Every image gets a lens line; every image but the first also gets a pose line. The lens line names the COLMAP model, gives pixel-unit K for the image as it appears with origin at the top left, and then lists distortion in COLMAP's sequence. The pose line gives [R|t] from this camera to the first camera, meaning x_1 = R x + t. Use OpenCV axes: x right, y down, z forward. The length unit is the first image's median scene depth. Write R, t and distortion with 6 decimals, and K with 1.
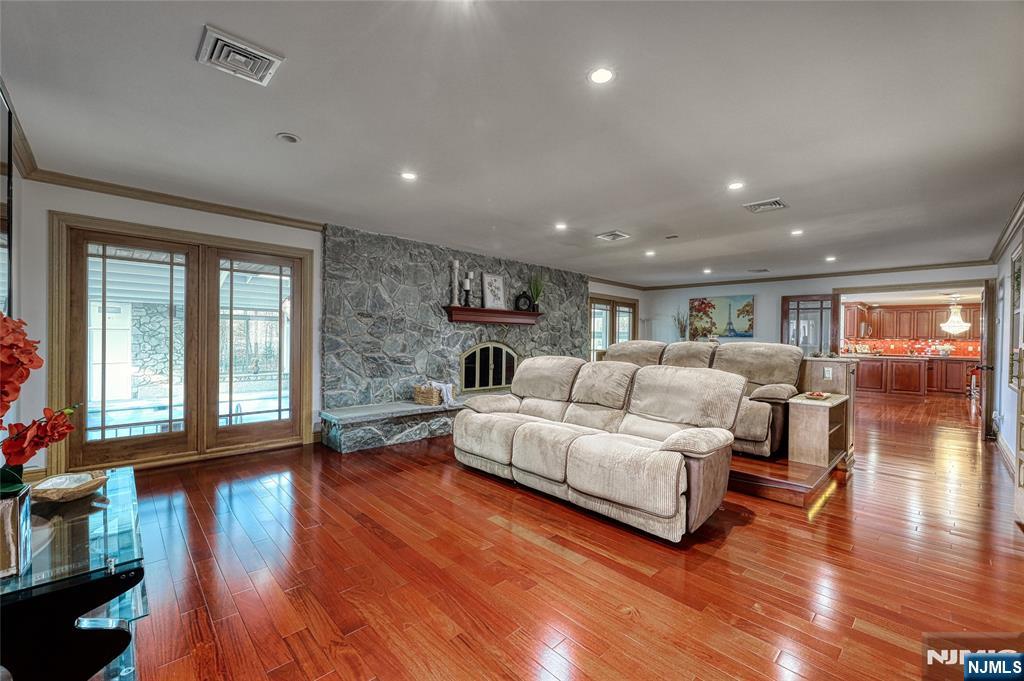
lens RADIAL K [[417.8, 0, 511.1], [0, 417.8, 341.1], [0, 0, 1]] dist [0.002297, 0.000181]
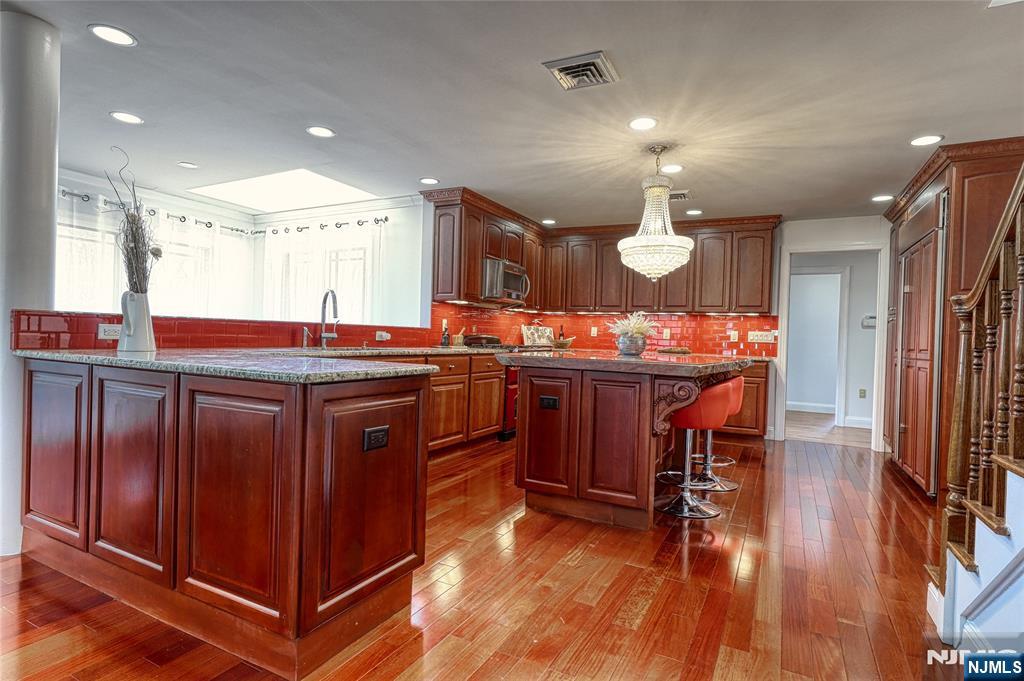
lens RADIAL K [[523.4, 0, 511.6], [0, 523.4, 340.7], [0, 0, 1]] dist [-0.000075, 0.000009]
pose [[0.947366, 0.011530, 0.319945, 0.748526], [-0.013250, 0.999907, 0.003199, 0.024633], [-0.319878, -0.007270, 0.947431, 0.604775]]
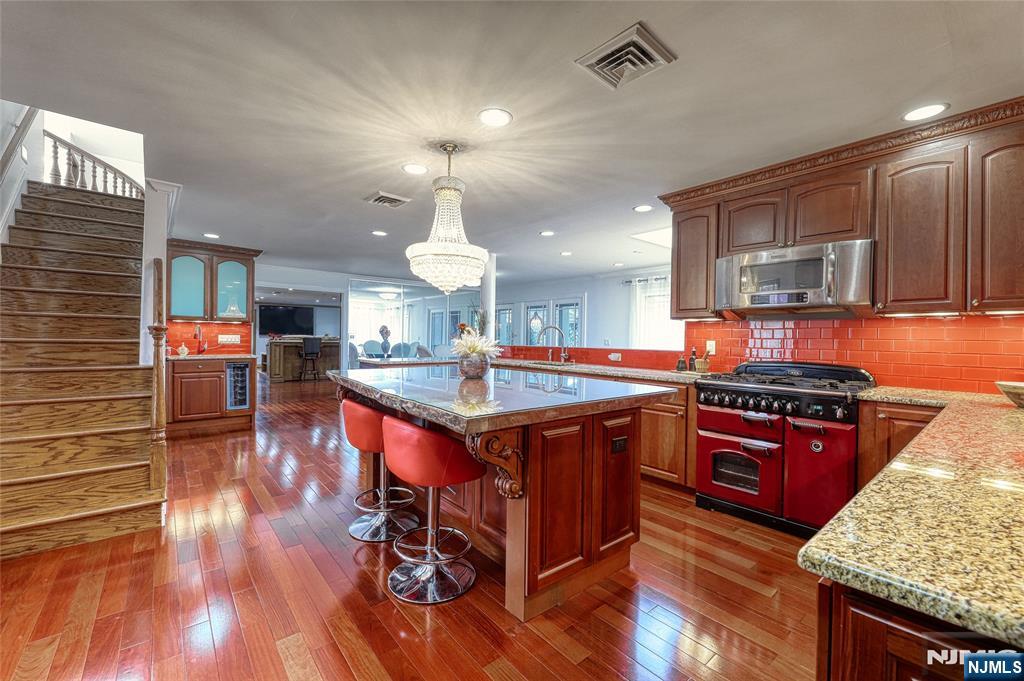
lens RADIAL K [[417.8, 0, 511.3], [0, 417.8, 341.7], [0, 0, 1]] dist [0.002297, 0.000181]
pose [[-0.066204, -0.007349, -0.997779, 1.065658], [-0.023575, 0.999705, -0.005799, 0.016614], [0.997528, 0.023138, -0.066357, 0.856219]]
